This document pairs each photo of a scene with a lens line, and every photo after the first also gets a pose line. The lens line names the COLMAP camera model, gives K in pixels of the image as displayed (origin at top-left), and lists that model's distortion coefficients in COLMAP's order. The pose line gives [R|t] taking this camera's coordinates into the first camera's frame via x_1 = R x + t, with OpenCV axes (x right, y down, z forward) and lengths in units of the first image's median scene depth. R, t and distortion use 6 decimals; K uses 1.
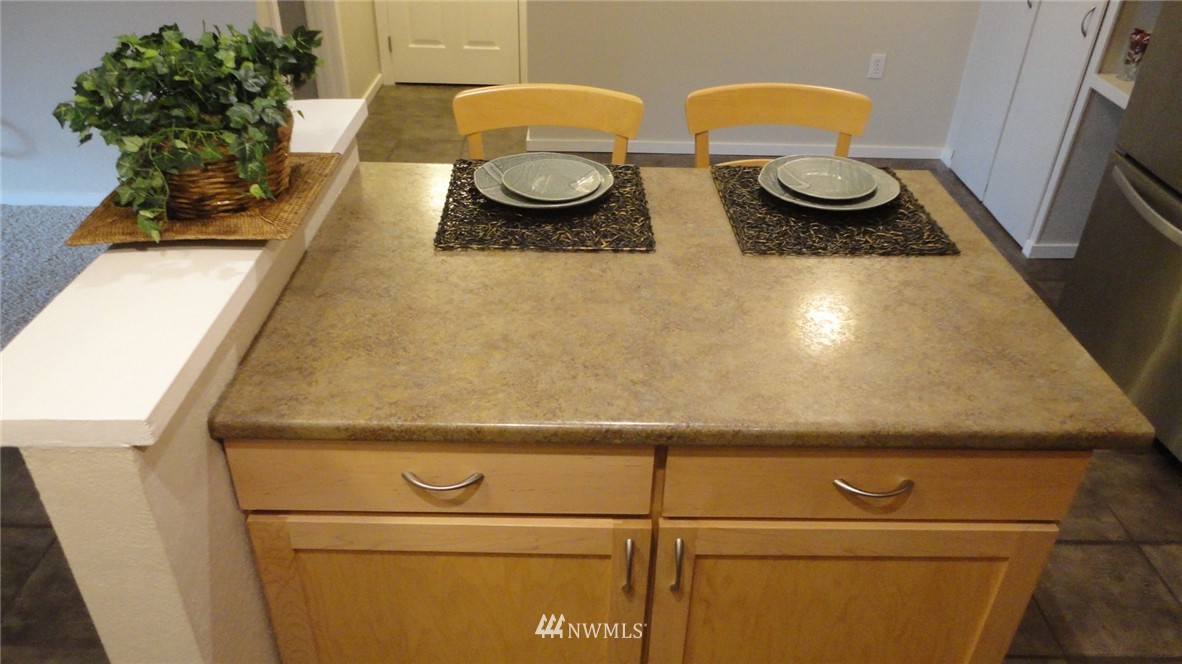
lens RADIAL K [[852.5, 0, 593.0], [0, 852.5, 324.7], [0, 0, 1]] dist [0.000926, -0.006472]
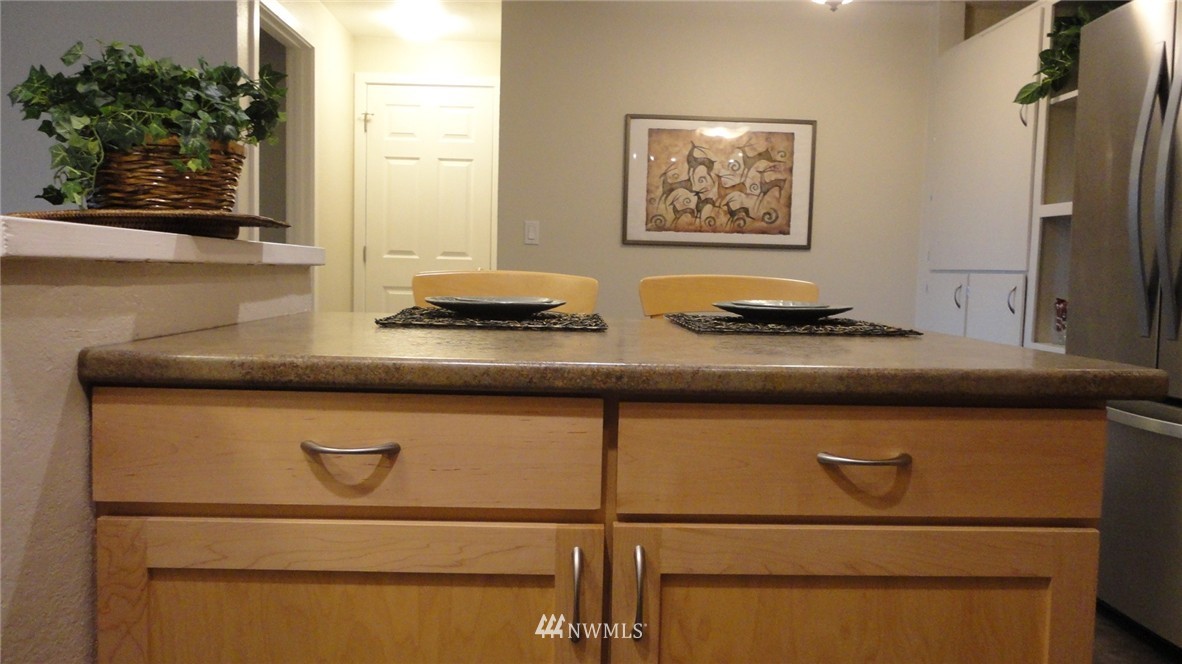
lens RADIAL K [[852.5, 0, 593.0], [0, 852.5, 324.7], [0, 0, 1]] dist [0.000926, -0.006472]
pose [[0.999484, -0.000620, 0.032127, 0.032769], [0.015933, 0.877819, -0.478728, 0.457999], [-0.027905, 0.478993, 0.877375, 0.199601]]
